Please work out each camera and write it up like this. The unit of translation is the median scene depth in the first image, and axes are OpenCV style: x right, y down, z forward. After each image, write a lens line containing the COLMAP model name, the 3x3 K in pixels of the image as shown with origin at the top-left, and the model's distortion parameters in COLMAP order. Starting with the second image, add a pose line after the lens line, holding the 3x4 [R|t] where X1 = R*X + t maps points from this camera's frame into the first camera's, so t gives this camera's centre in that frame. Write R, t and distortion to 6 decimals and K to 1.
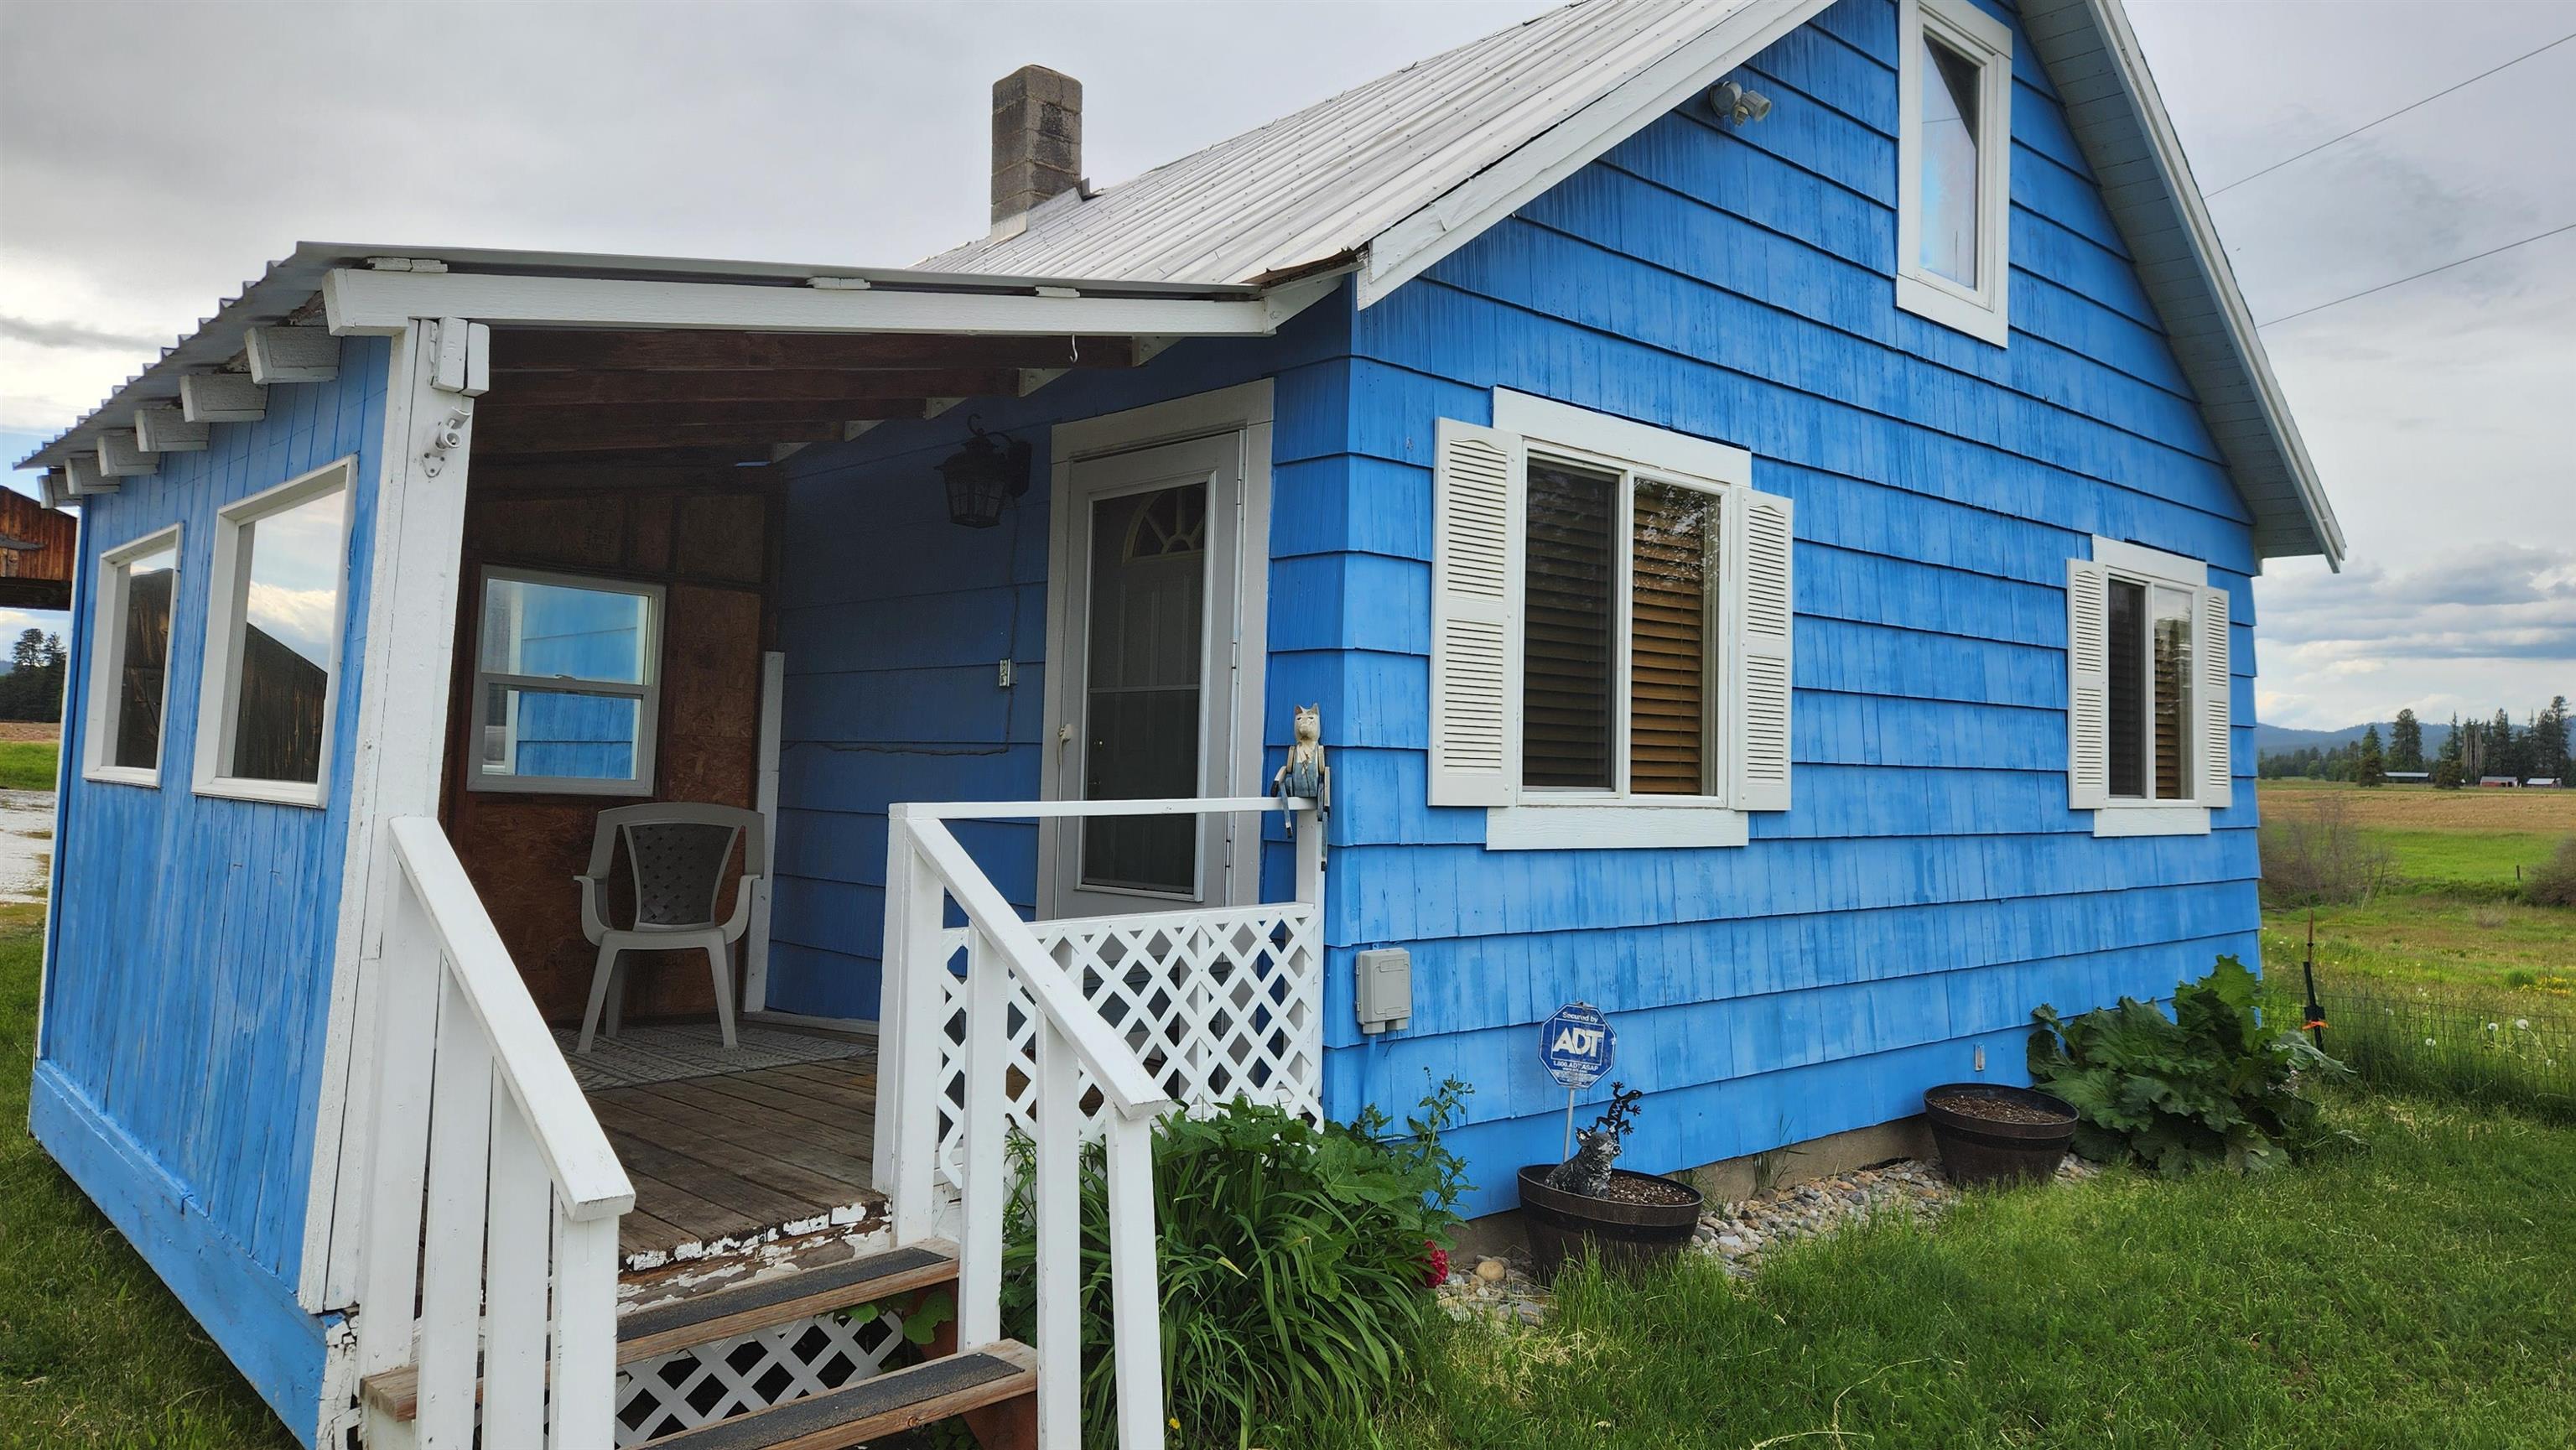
lens RADIAL K [[1698.0, 0, 1262.2], [0, 1698.0, 704.6], [0, 0, 1]] dist [0.036406, -0.001684]
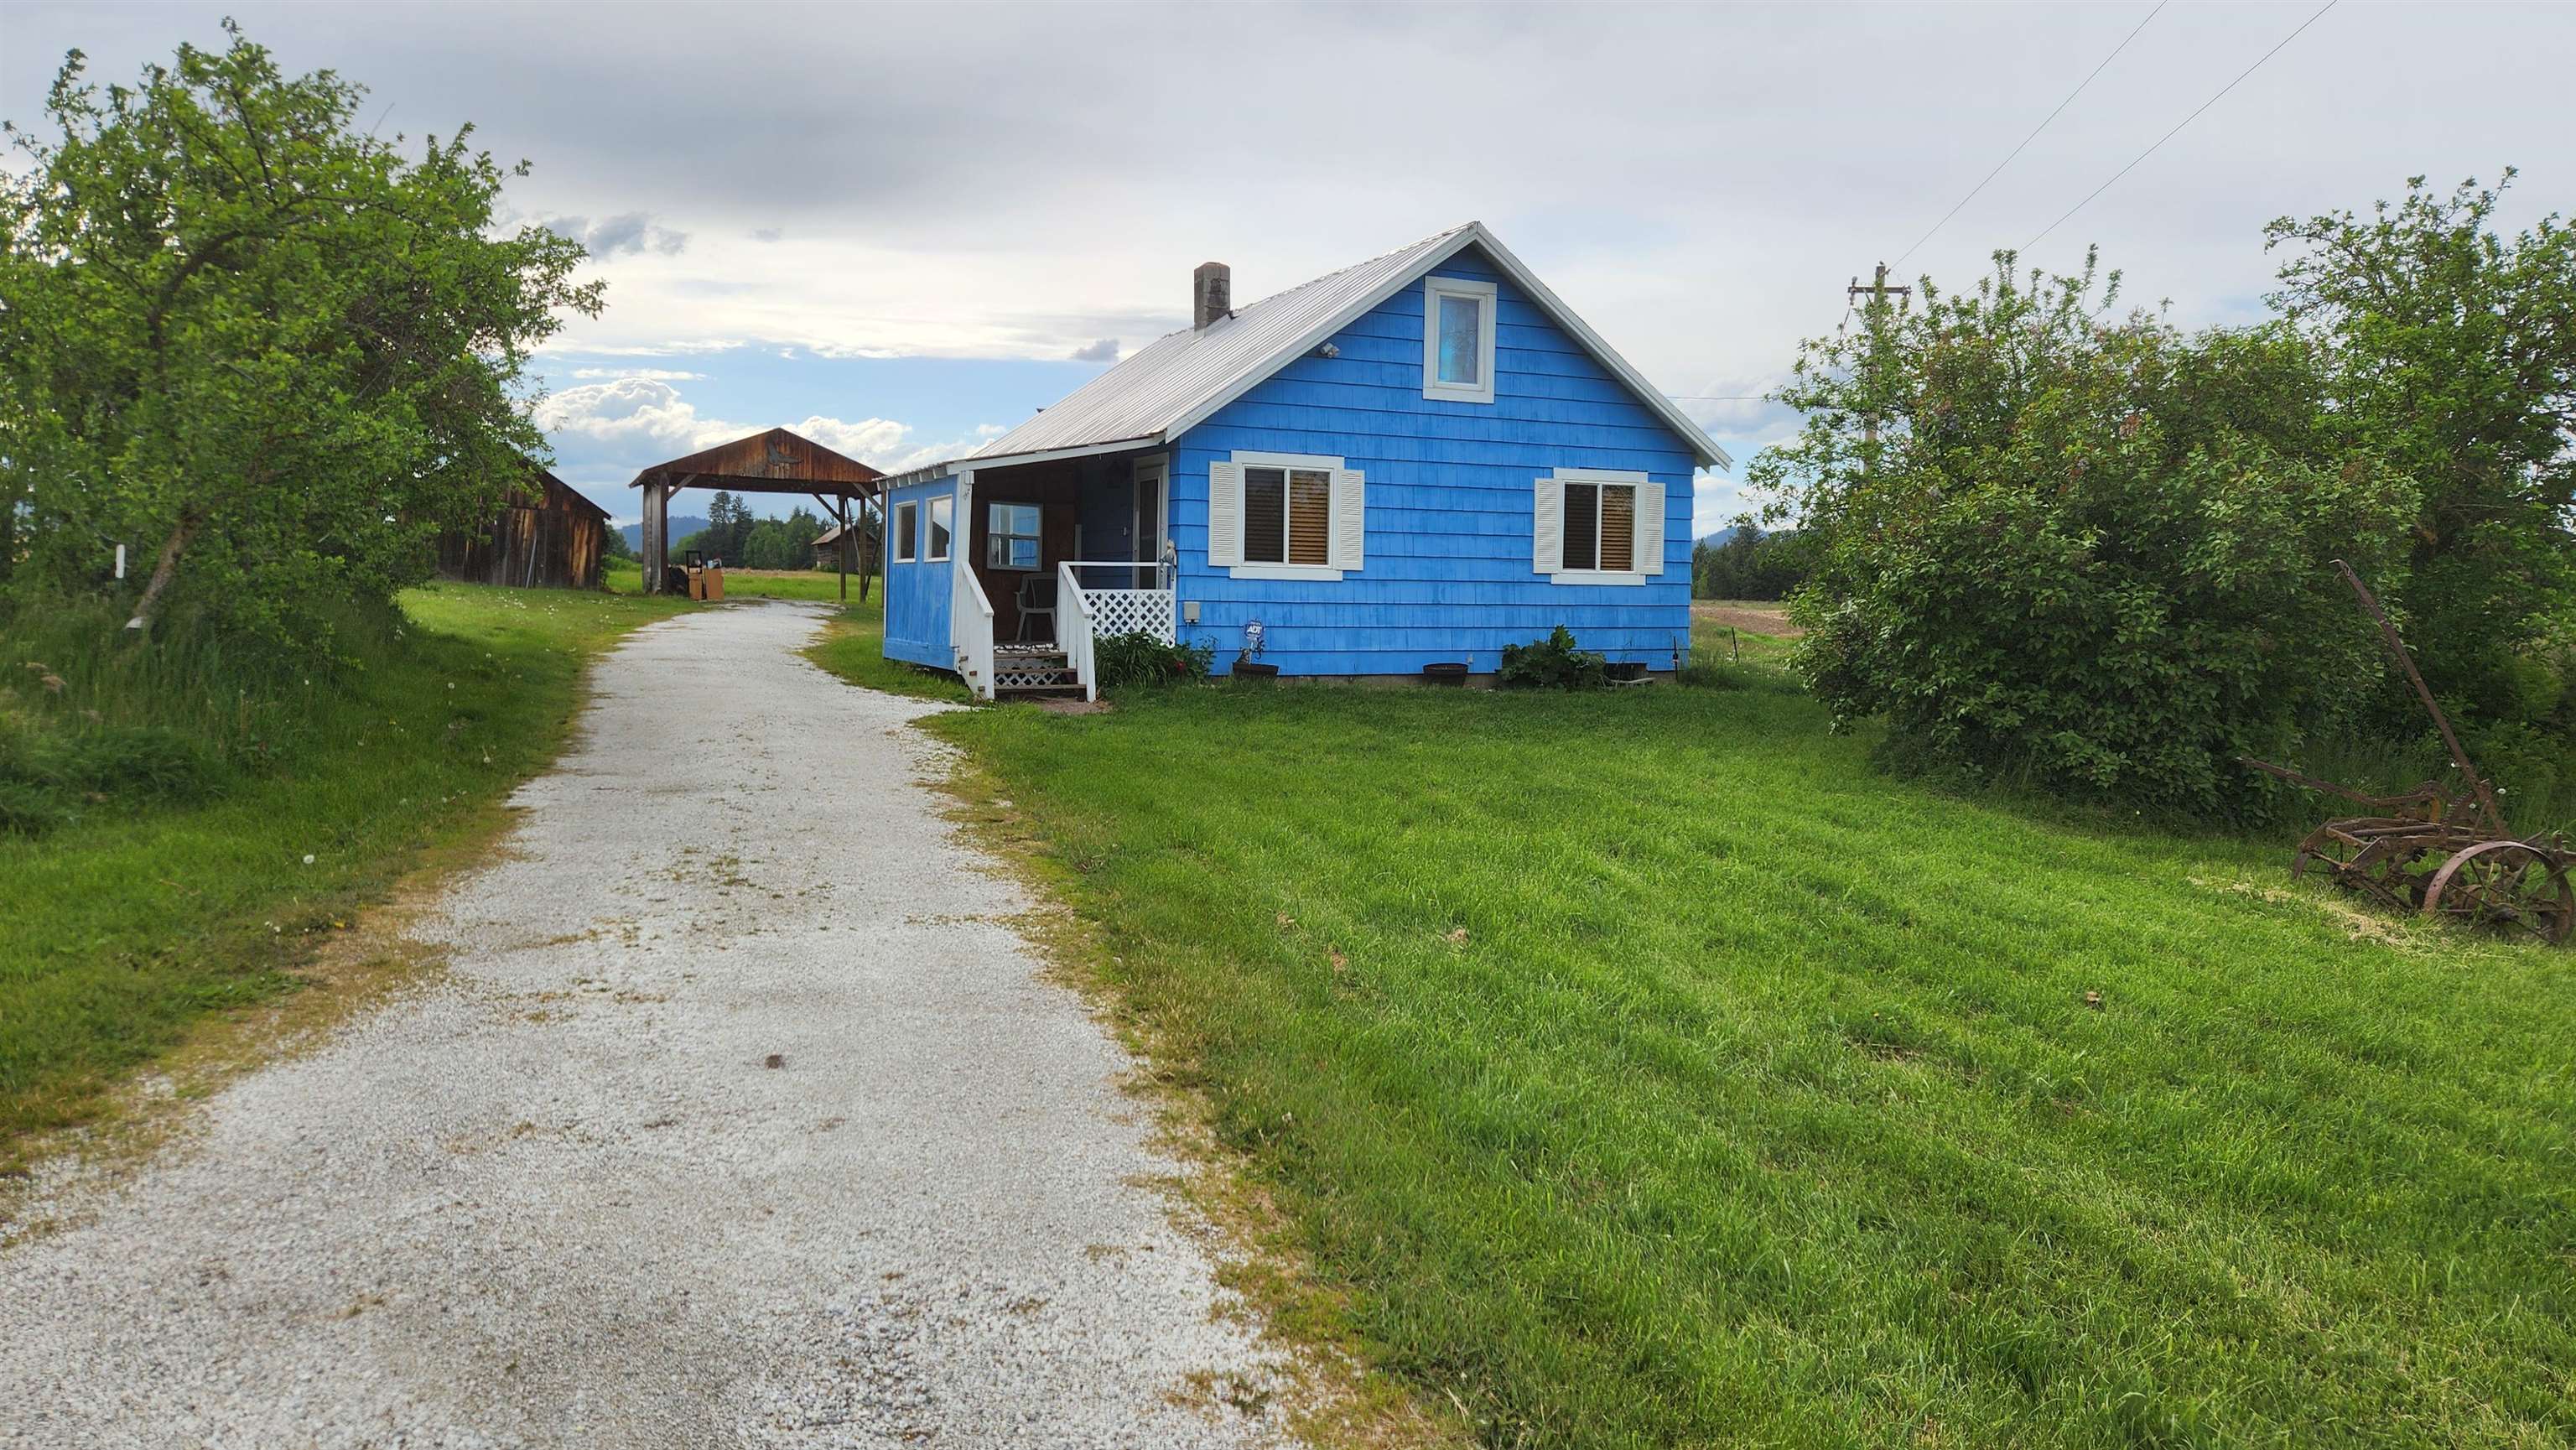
lens RADIAL K [[1698.0, 0, 1309.9], [0, 1698.0, 714.0], [0, 0, 1]] dist [0.036406, -0.001684]
pose [[0.958547, 0.014930, -0.284542, 1.238876], [0.015066, 0.994574, 0.102936, 0.001811], [0.284535, -0.102956, 0.953121, -2.291683]]
